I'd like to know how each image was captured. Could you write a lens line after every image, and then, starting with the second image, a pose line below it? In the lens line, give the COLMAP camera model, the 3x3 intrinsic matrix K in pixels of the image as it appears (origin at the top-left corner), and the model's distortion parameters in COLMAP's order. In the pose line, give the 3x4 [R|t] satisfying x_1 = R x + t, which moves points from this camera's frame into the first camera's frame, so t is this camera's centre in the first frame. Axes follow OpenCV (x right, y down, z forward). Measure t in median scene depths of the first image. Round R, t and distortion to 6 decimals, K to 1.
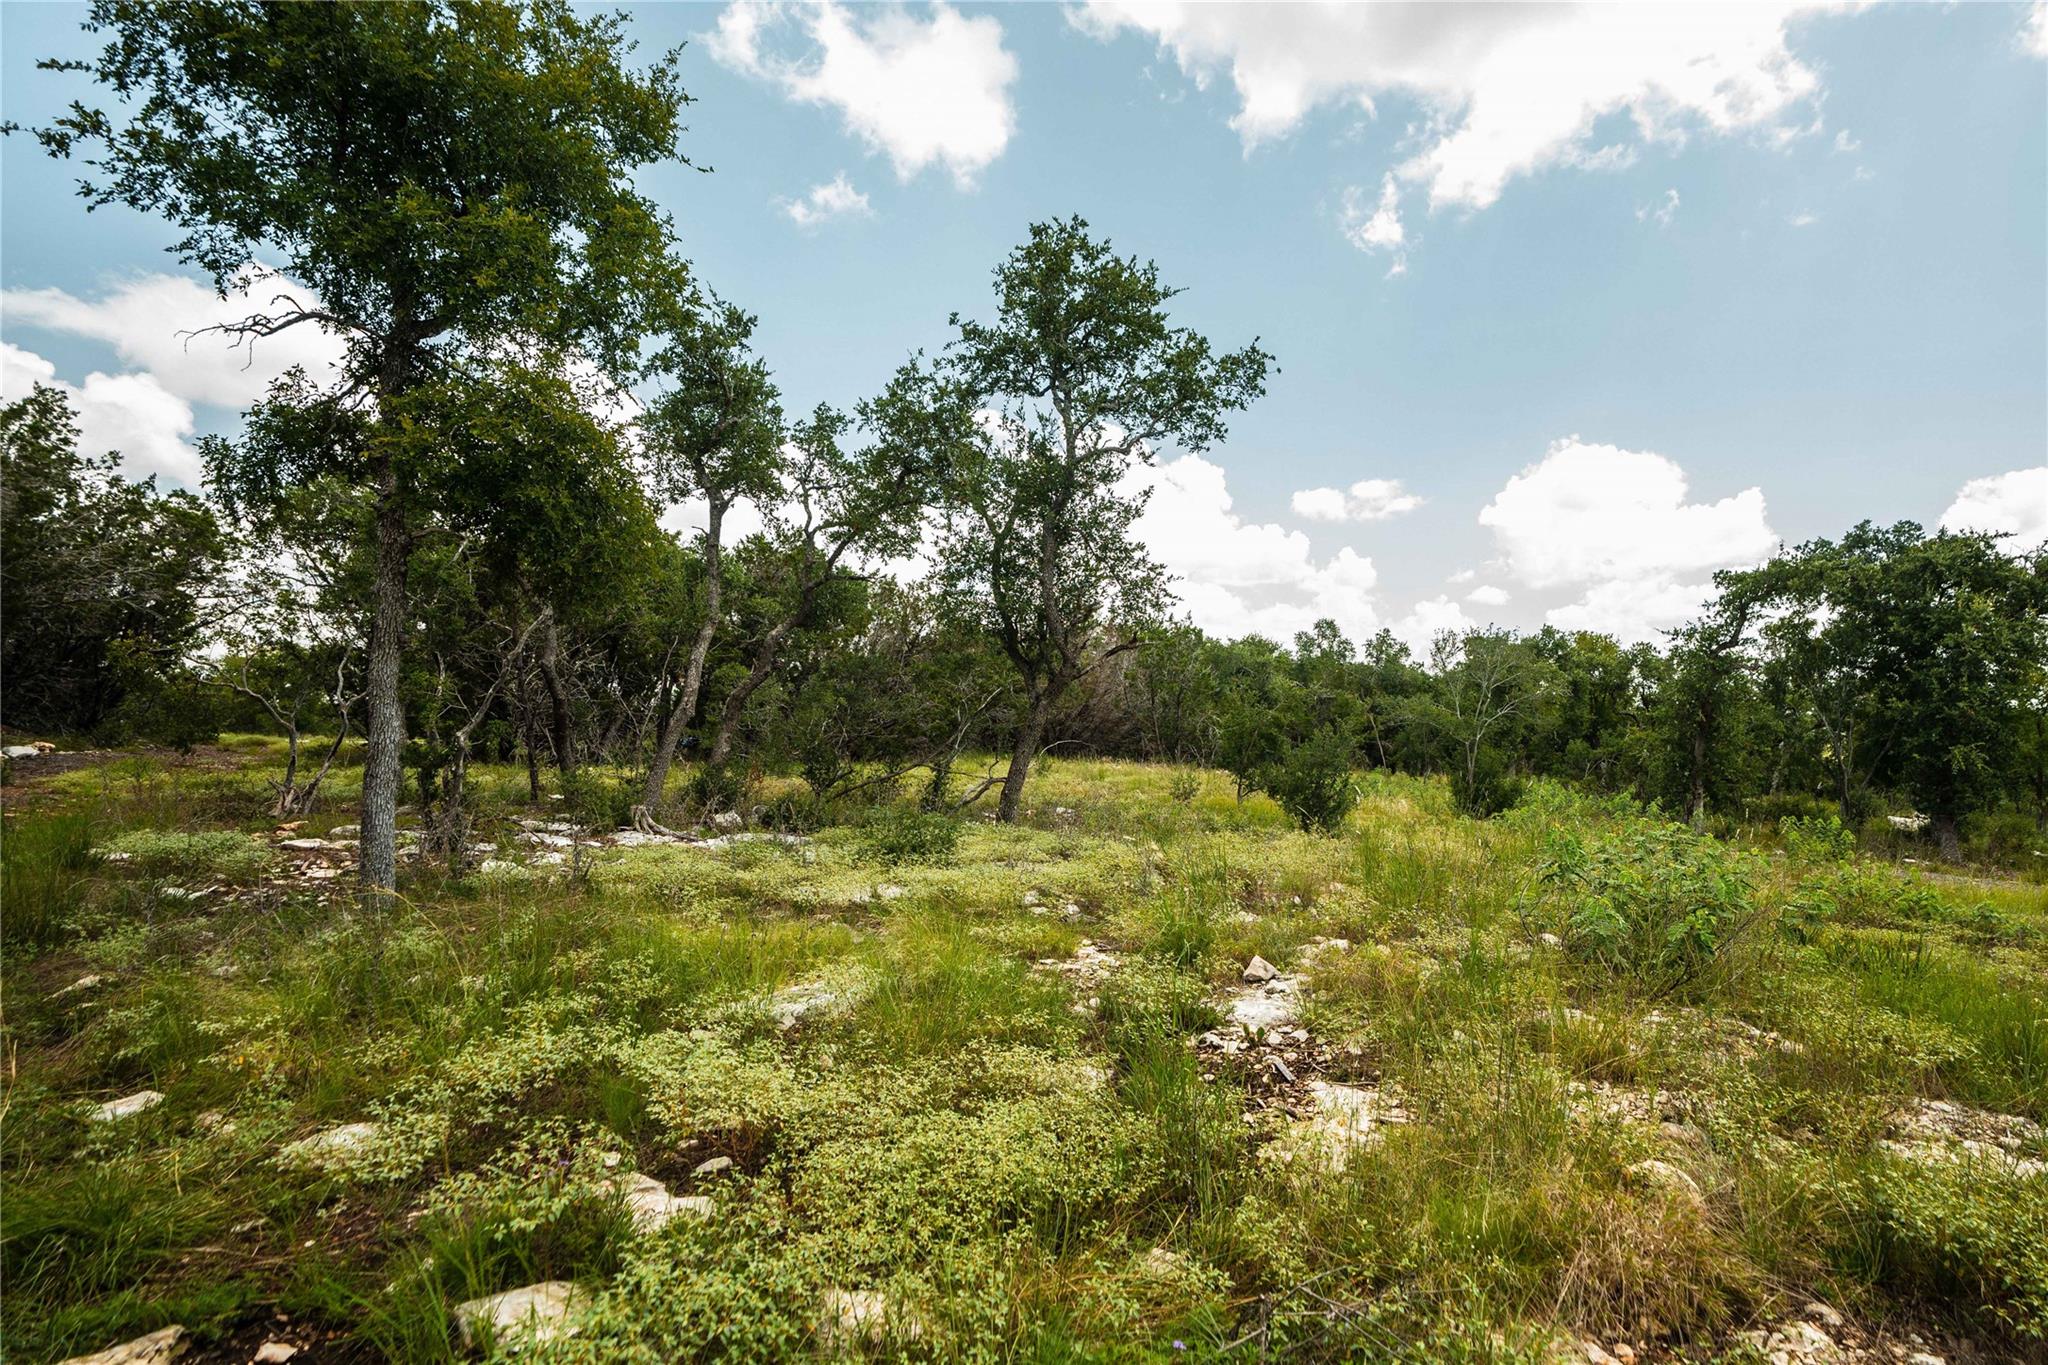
lens RADIAL K [[963.8, 0, 1028.6], [0, 963.8, 682.1], [0, 0, 1]] dist [-0.053524, 0.024441]
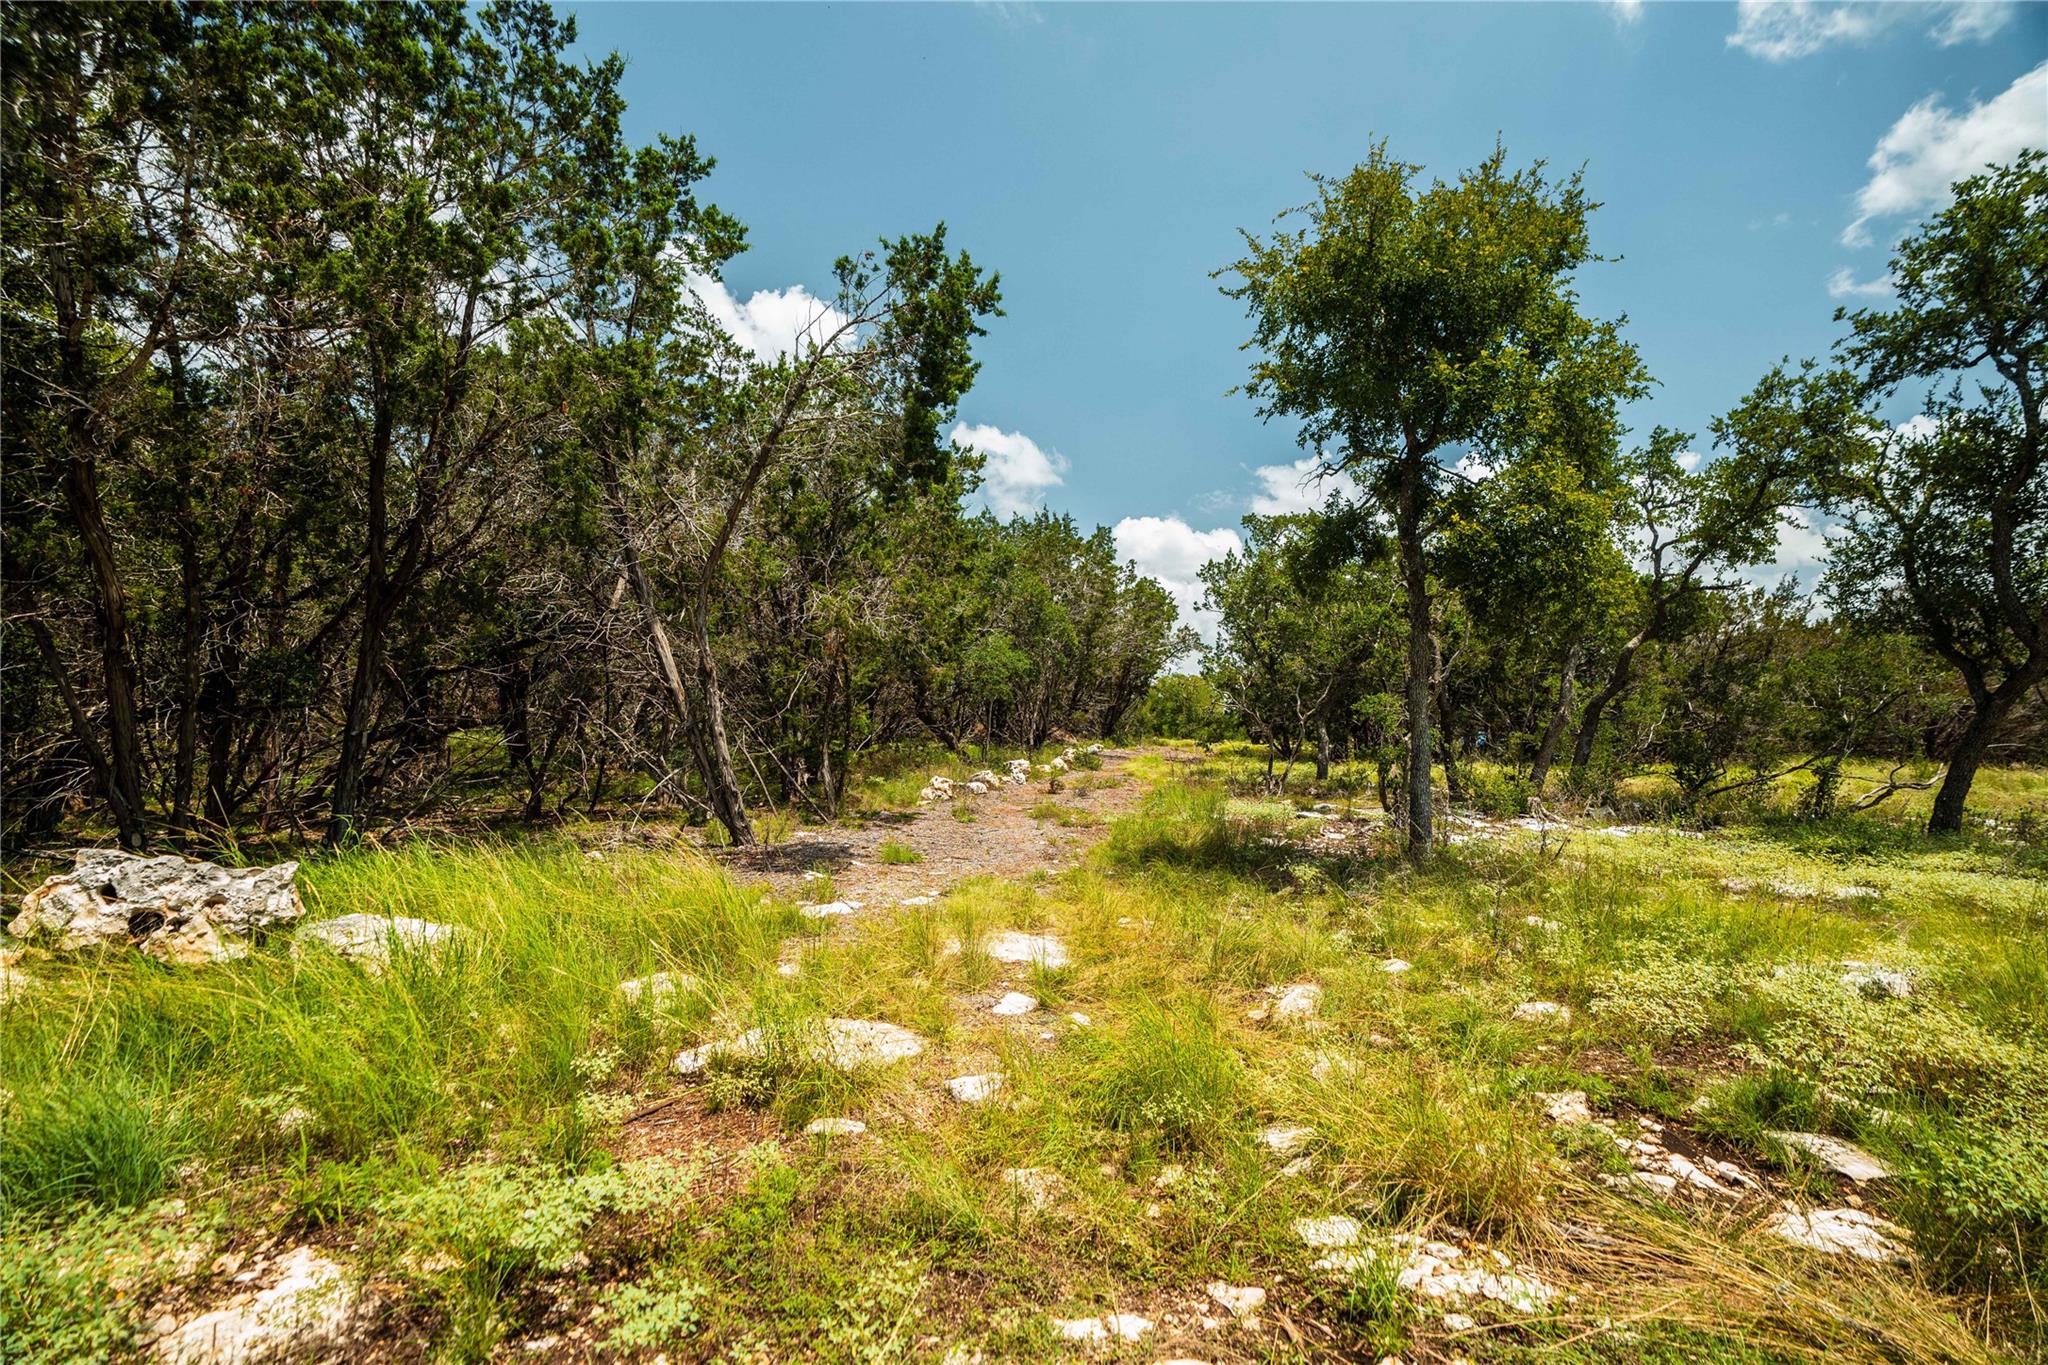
lens RADIAL K [[858.3, 0, 1024.0], [0, 858.3, 682.5], [0, 0, 1]] dist [-0.048219, 0.016002]
pose [[0.751137, -0.041634, -0.658832, -0.160396], [0.035785, 0.999110, -0.022339, -0.013470], [0.659176, -0.006797, 0.751958, -0.189235]]
